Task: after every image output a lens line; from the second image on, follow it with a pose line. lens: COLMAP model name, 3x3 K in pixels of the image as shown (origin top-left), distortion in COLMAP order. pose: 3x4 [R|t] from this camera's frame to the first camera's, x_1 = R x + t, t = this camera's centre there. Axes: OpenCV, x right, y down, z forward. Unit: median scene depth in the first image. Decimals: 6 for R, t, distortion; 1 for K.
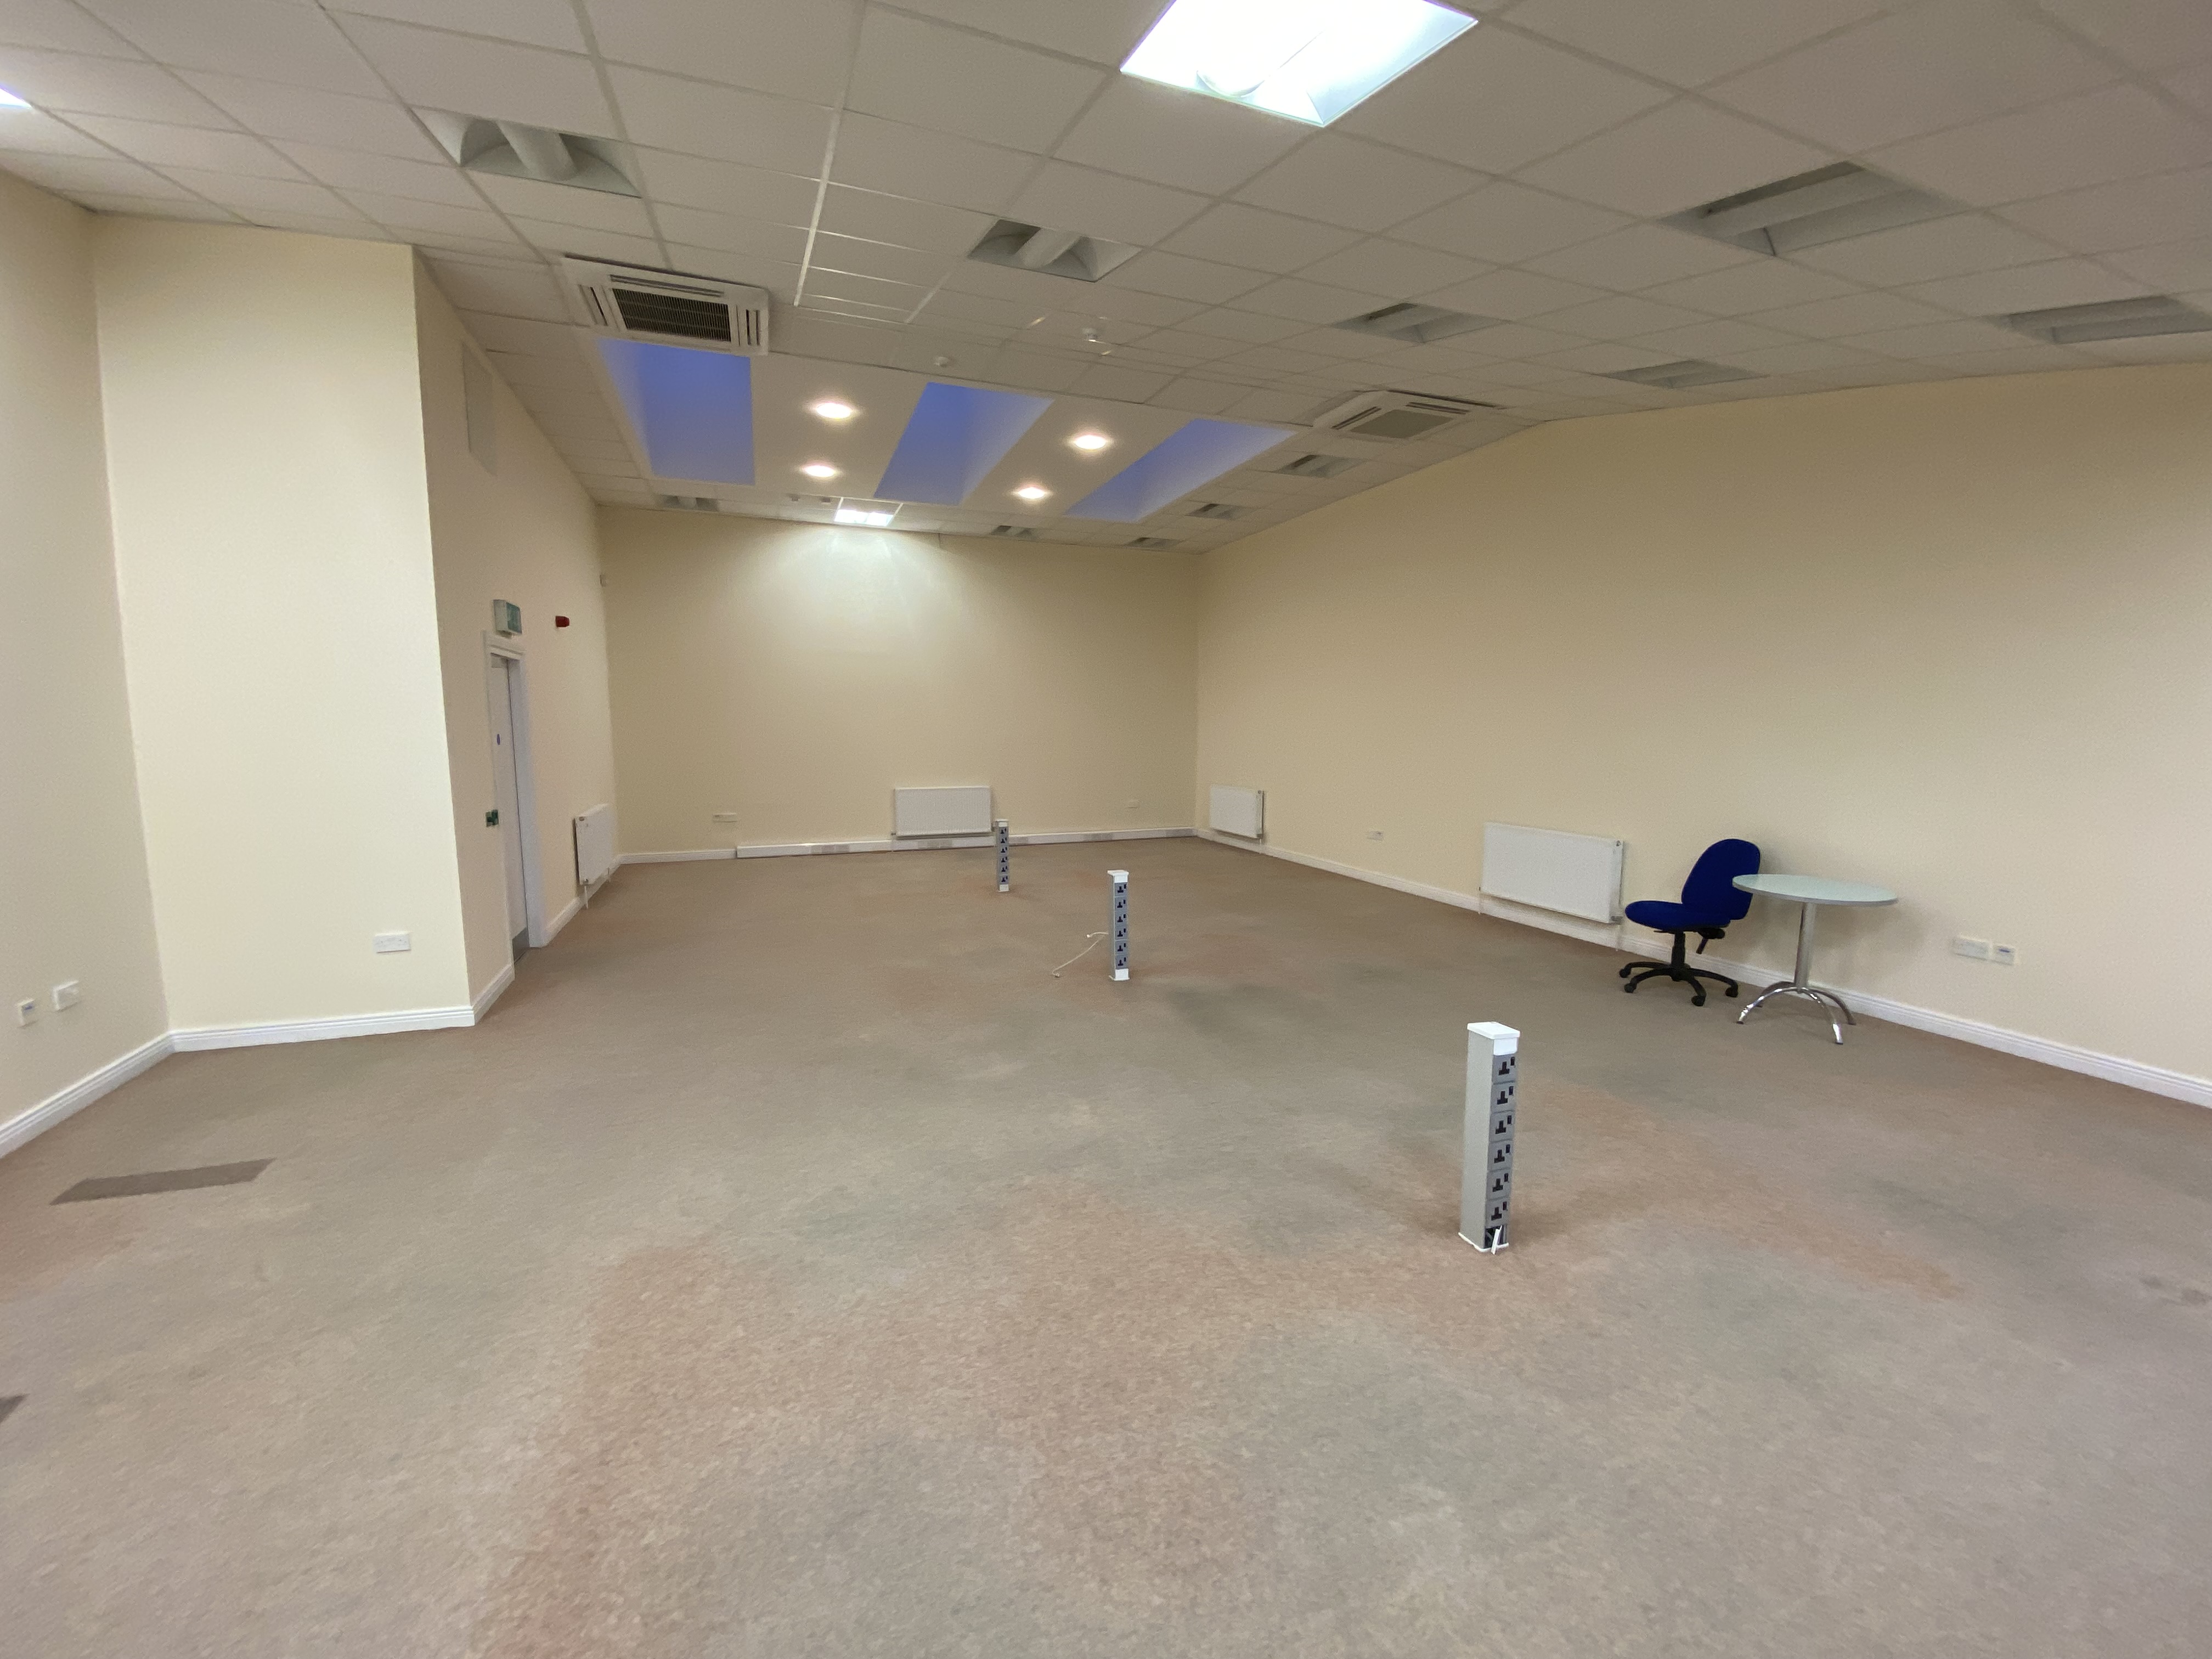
lens RADIAL K [[884.1, 0, 1110.5], [0, 884.1, 831.8], [0, 0, 1]] dist [0.014233, -0.014326]
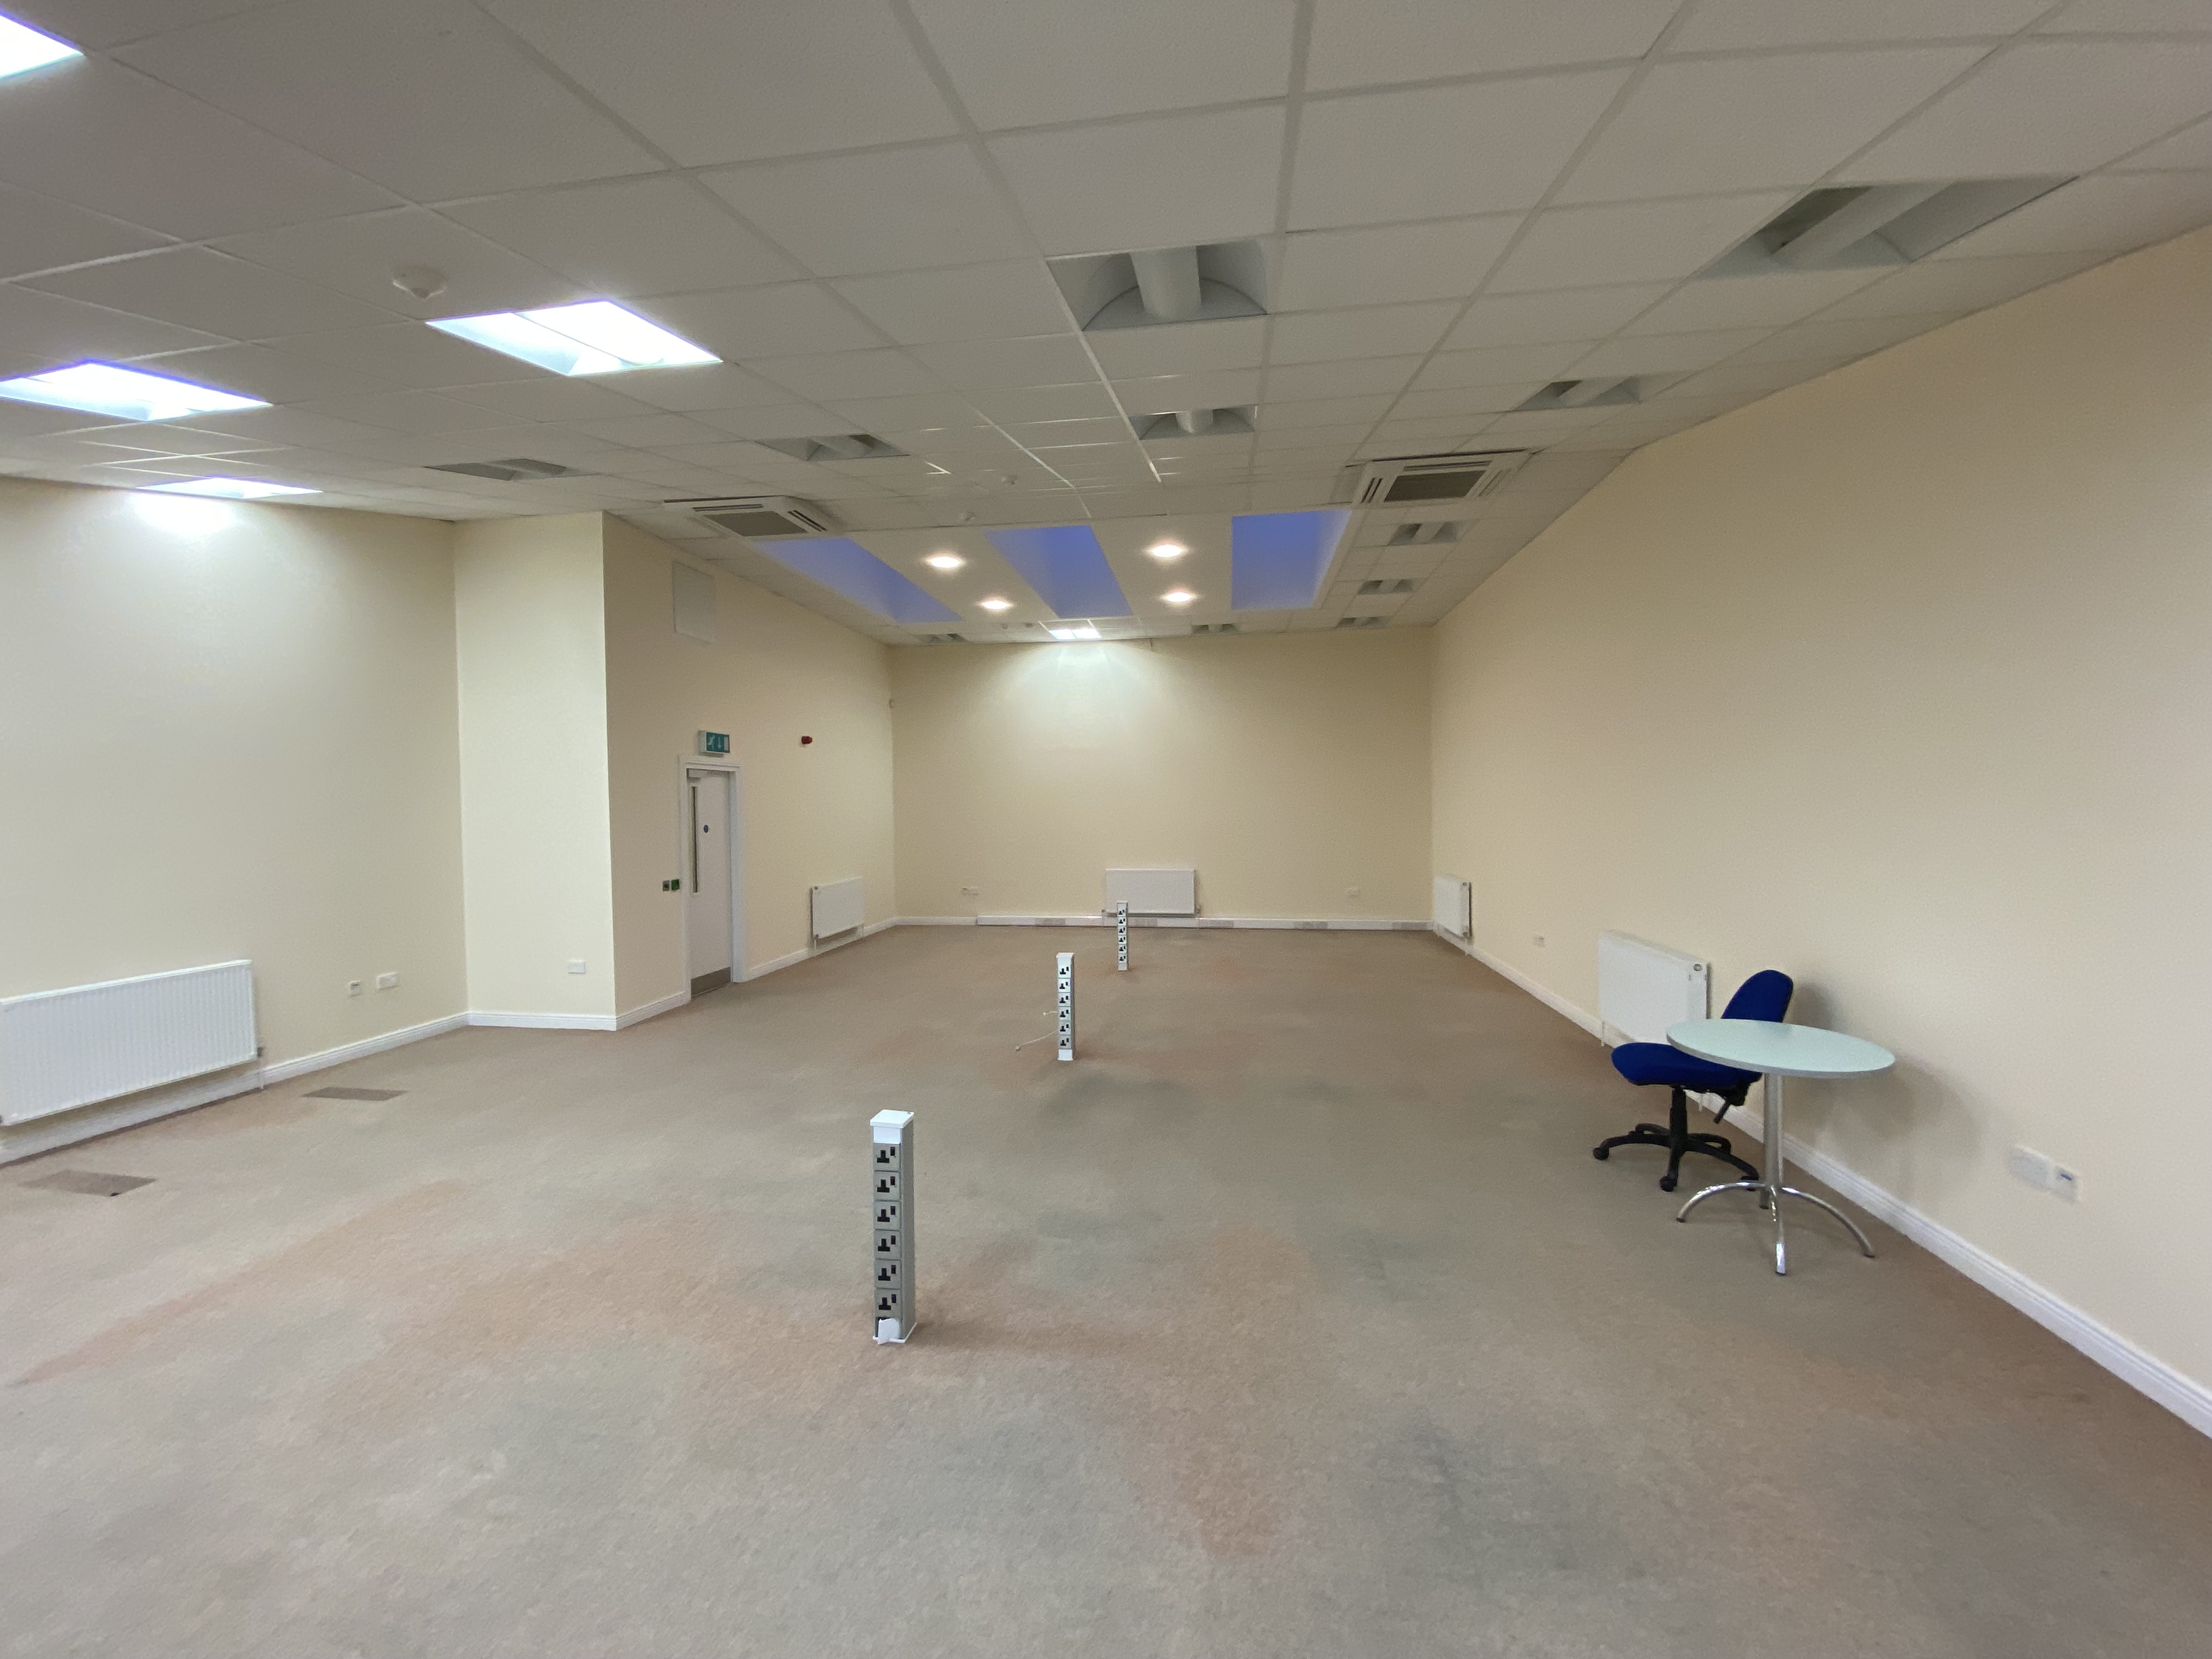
lens RADIAL K [[885.9, 0, 1104.9], [0, 885.9, 817.5], [0, 0, 1]] dist [0.016471, -0.015302]
pose [[0.873907, -0.004889, -0.486068, 0.582033], [-0.046089, 0.994611, -0.092868, -0.022647], [0.483902, 0.103561, 0.868973, 0.086113]]
